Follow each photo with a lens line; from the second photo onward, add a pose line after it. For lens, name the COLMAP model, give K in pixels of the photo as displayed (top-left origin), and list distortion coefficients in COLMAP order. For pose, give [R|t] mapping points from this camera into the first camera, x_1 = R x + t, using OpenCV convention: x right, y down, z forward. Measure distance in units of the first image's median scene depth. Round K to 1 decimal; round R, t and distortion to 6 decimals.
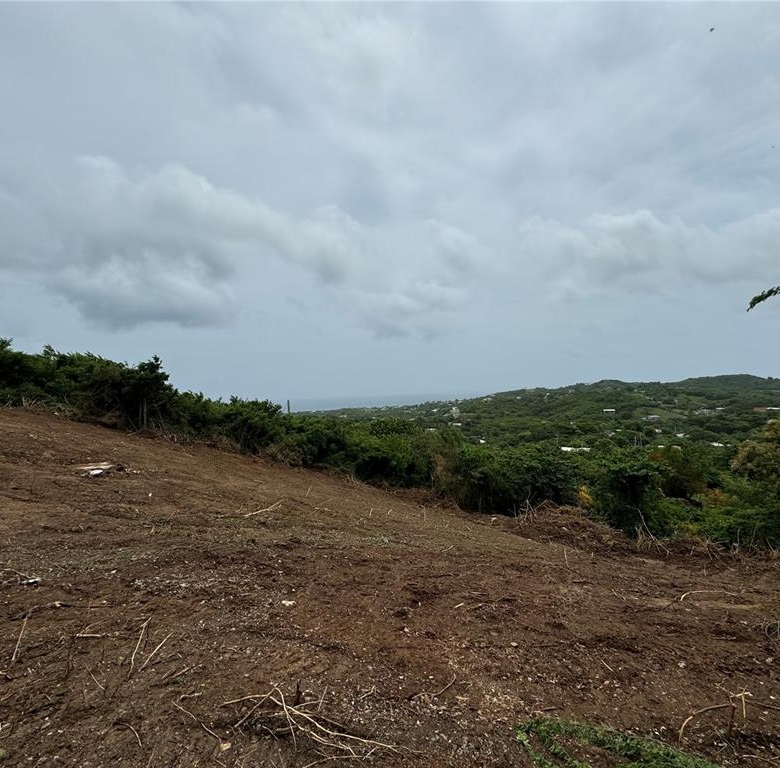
lens RADIAL K [[407.8, 0, 390.0], [0, 407.8, 384.0], [0, 0, 1]] dist [-0.002293, 0.000825]
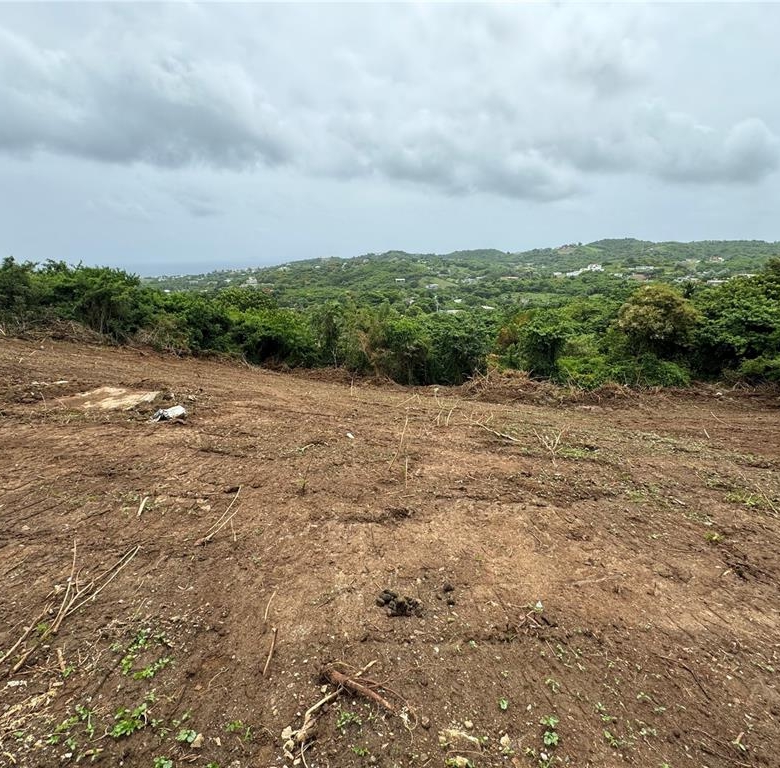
lens RADIAL K [[407.8, 0, 390.0], [0, 407.8, 384.0], [0, 0, 1]] dist [-0.002293, 0.000825]
pose [[0.882806, -0.120182, 0.454103, -0.212563], [-0.025864, 0.952814, 0.302451, 0.008559], [-0.469025, -0.278751, 0.838042, 0.139657]]
